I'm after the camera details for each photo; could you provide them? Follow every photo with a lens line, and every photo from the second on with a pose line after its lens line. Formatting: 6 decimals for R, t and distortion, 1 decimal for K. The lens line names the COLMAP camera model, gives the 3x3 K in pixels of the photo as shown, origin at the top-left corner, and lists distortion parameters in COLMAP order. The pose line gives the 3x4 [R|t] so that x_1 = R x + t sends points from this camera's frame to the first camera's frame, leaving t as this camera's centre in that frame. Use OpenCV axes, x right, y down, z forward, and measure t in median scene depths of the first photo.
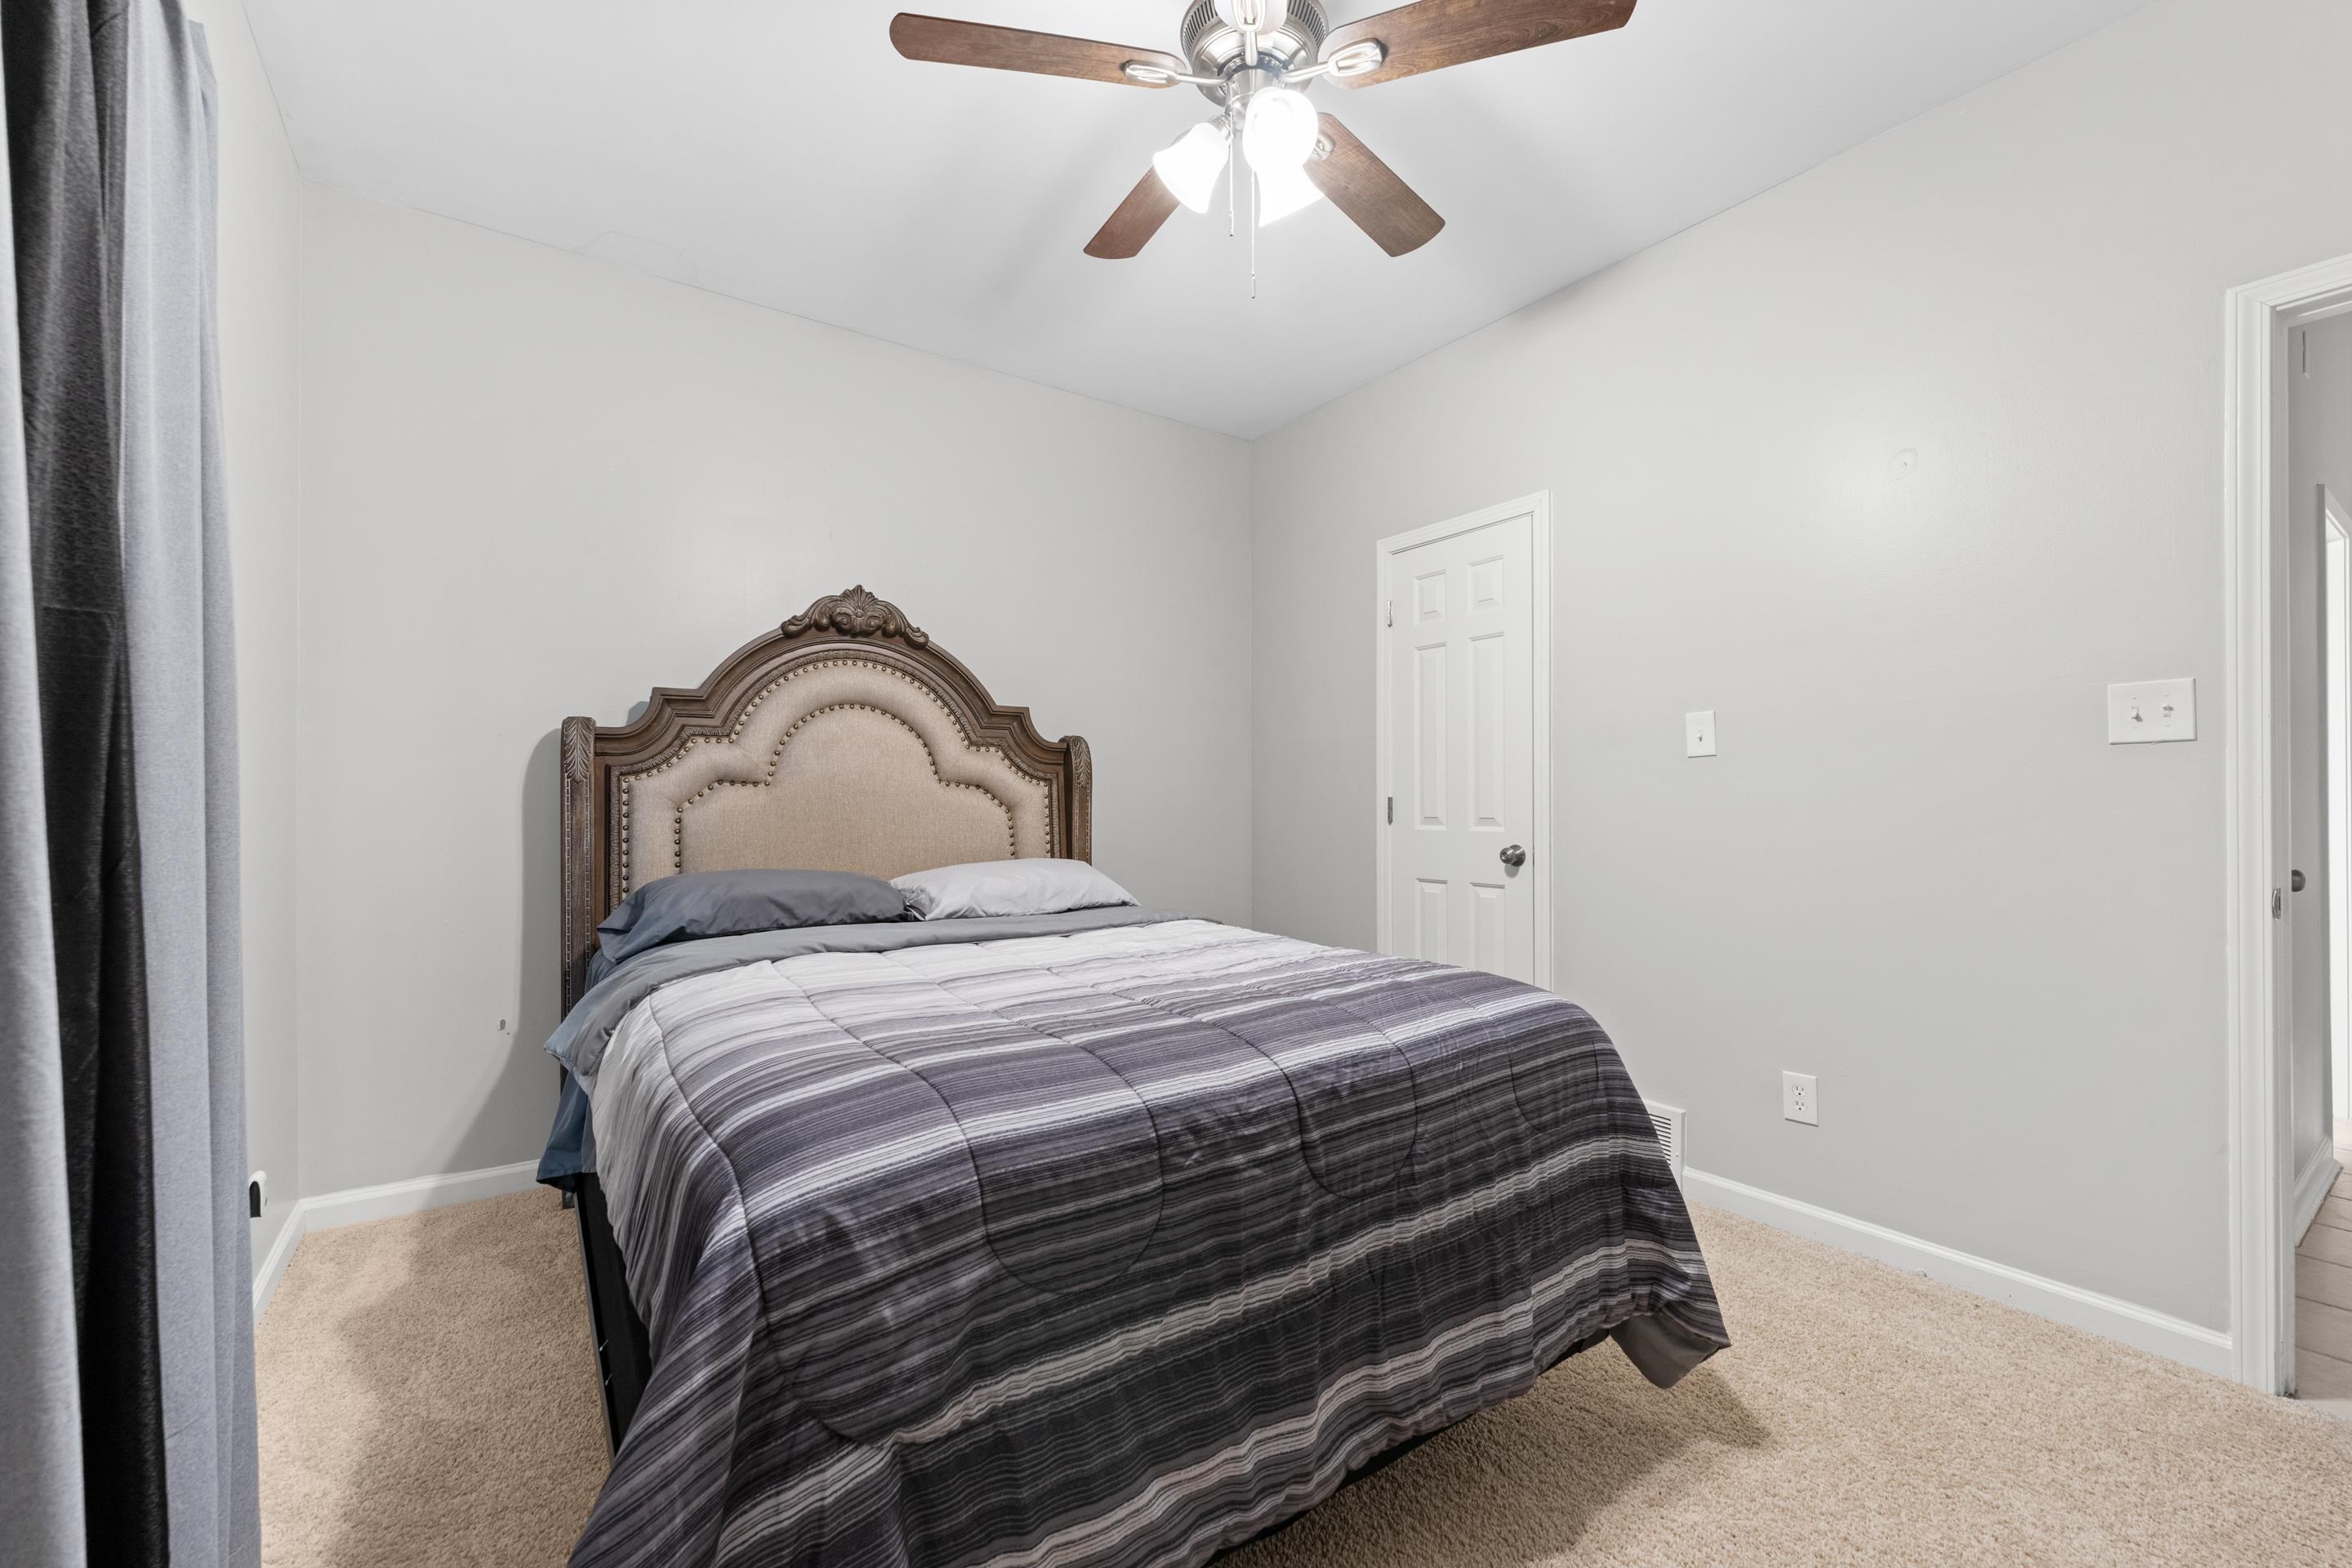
lens RADIAL K [[963.6, 0, 1176.0], [0, 963.6, 784.0], [0, 0, 1]] dist [-0.000740, -0.000047]
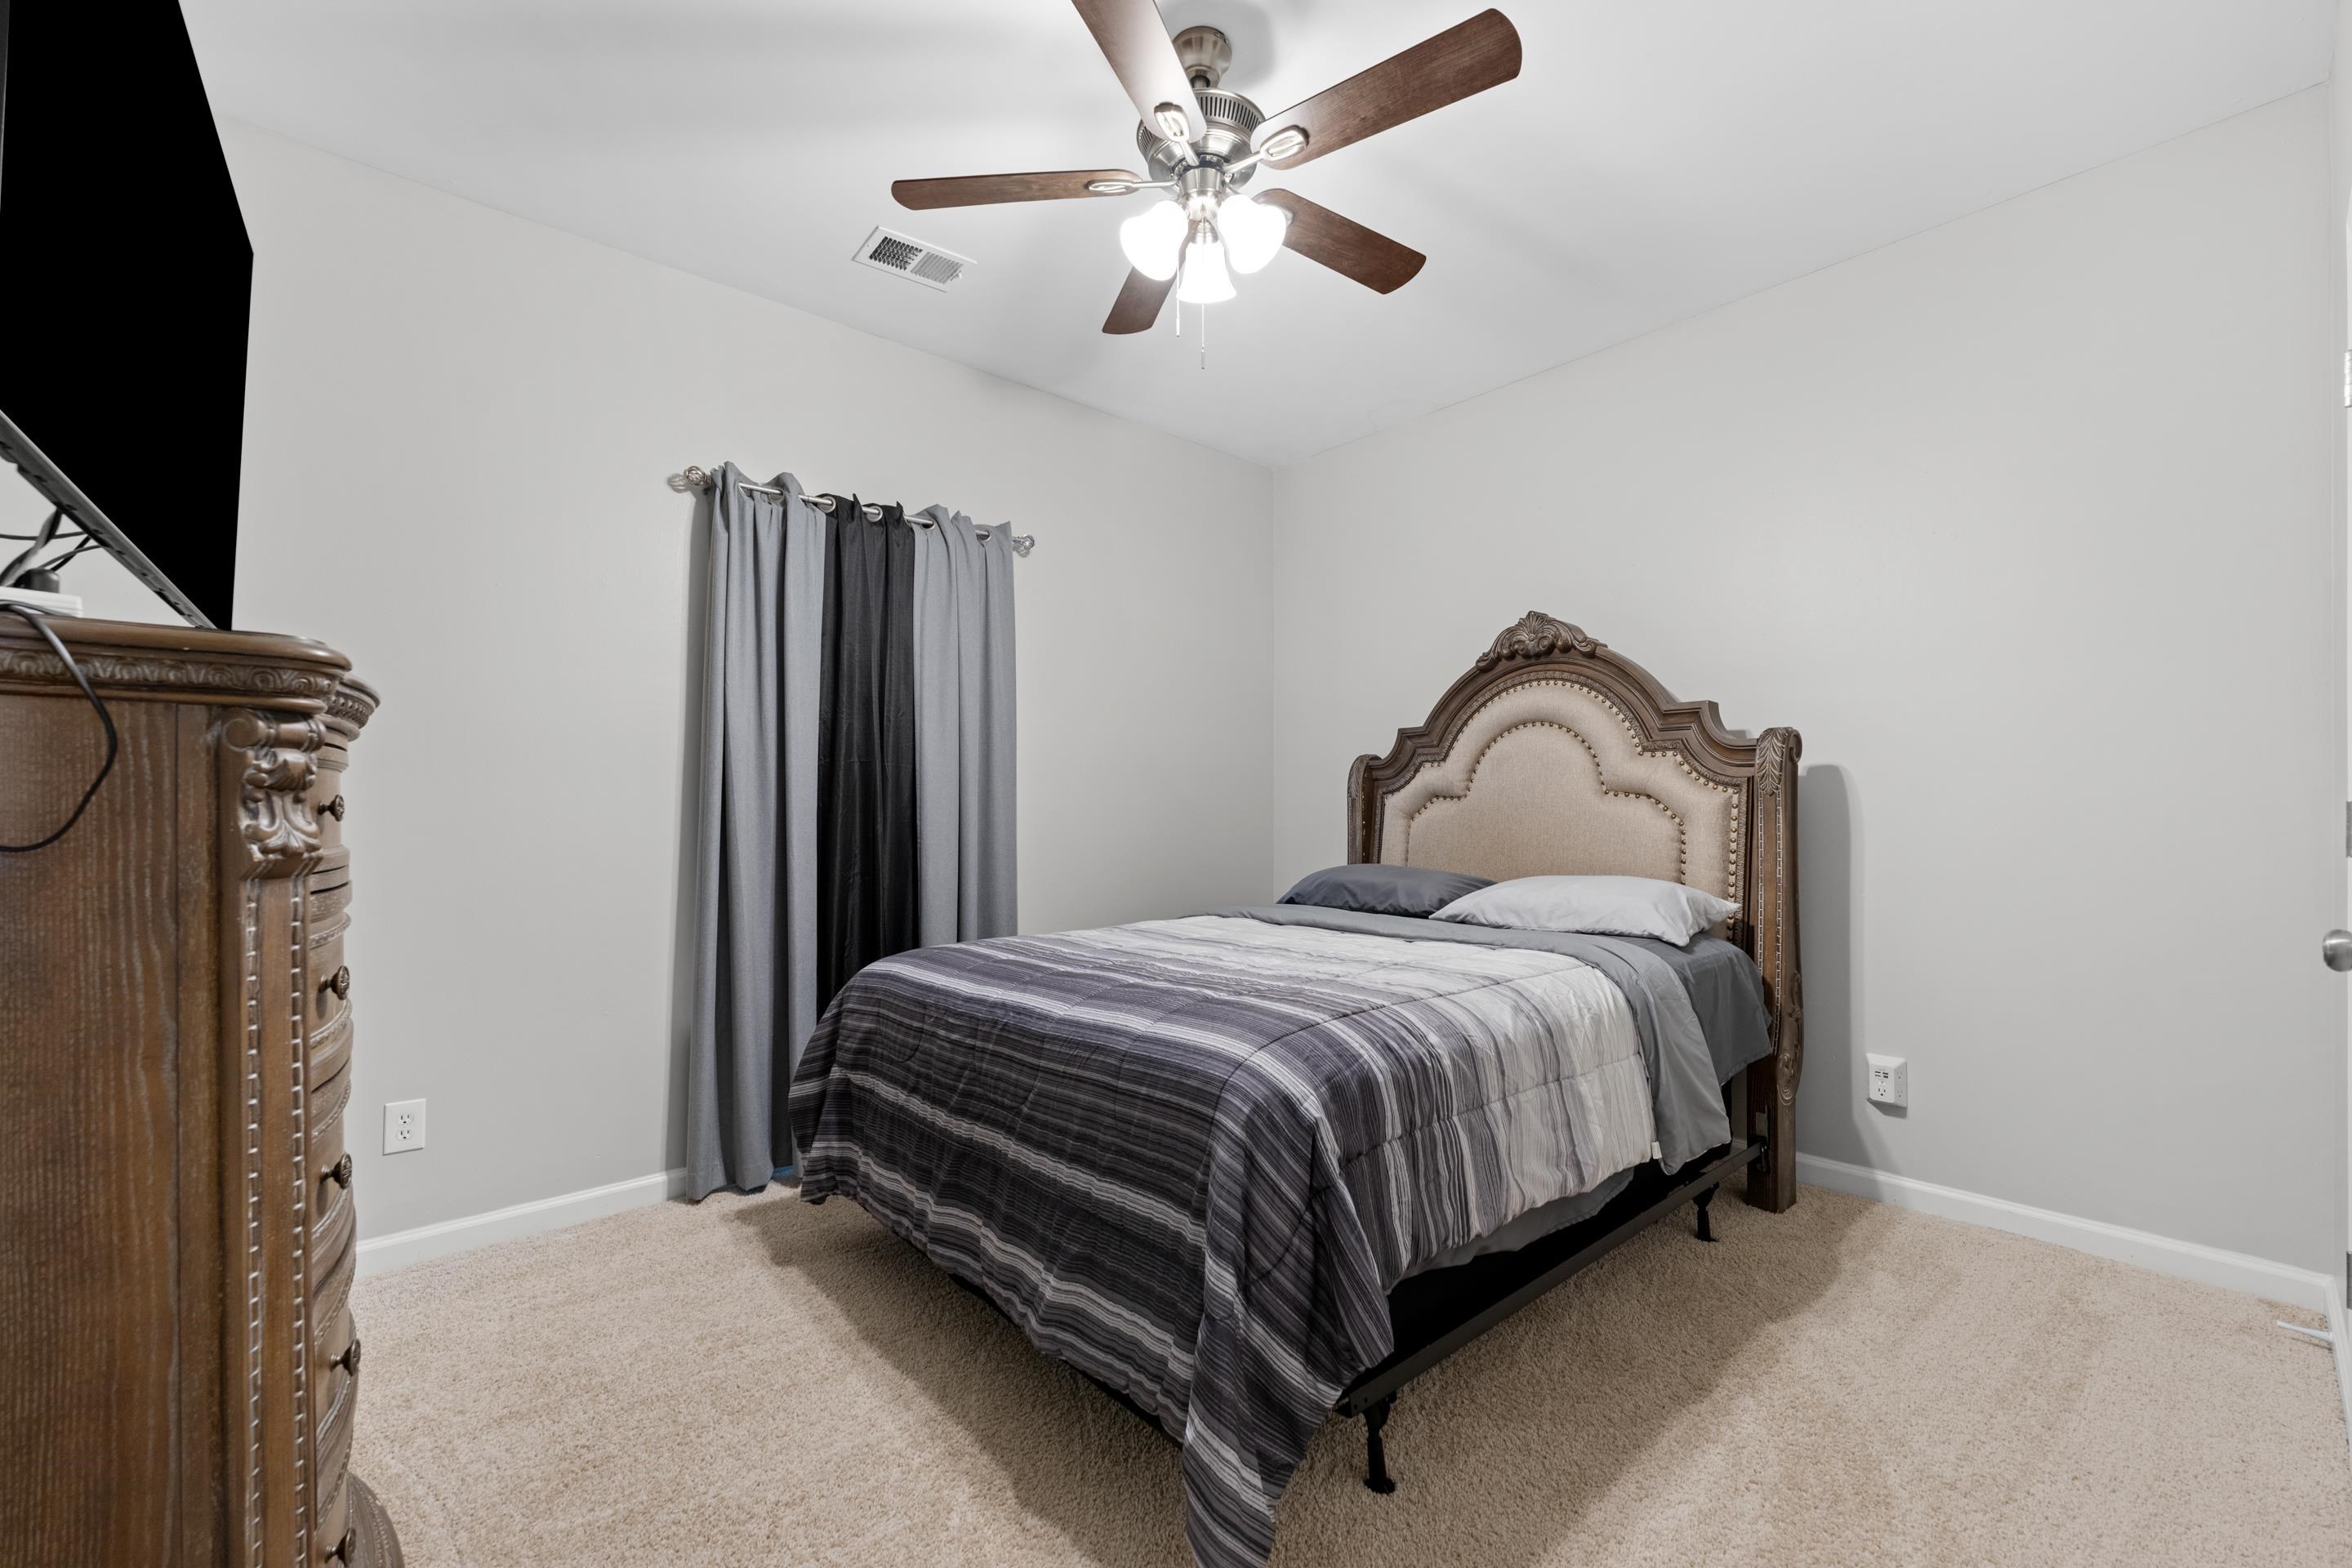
lens RADIAL K [[952.2, 0, 1176.1], [0, 952.2, 797.6], [0, 0, 1]] dist [0.000386, 0.000000]
pose [[0.106023, -0.014616, -0.994256, 0.729738], [0.020107, 0.999719, -0.012553, 0.007633], [0.994160, -0.018660, 0.106288, 0.521252]]
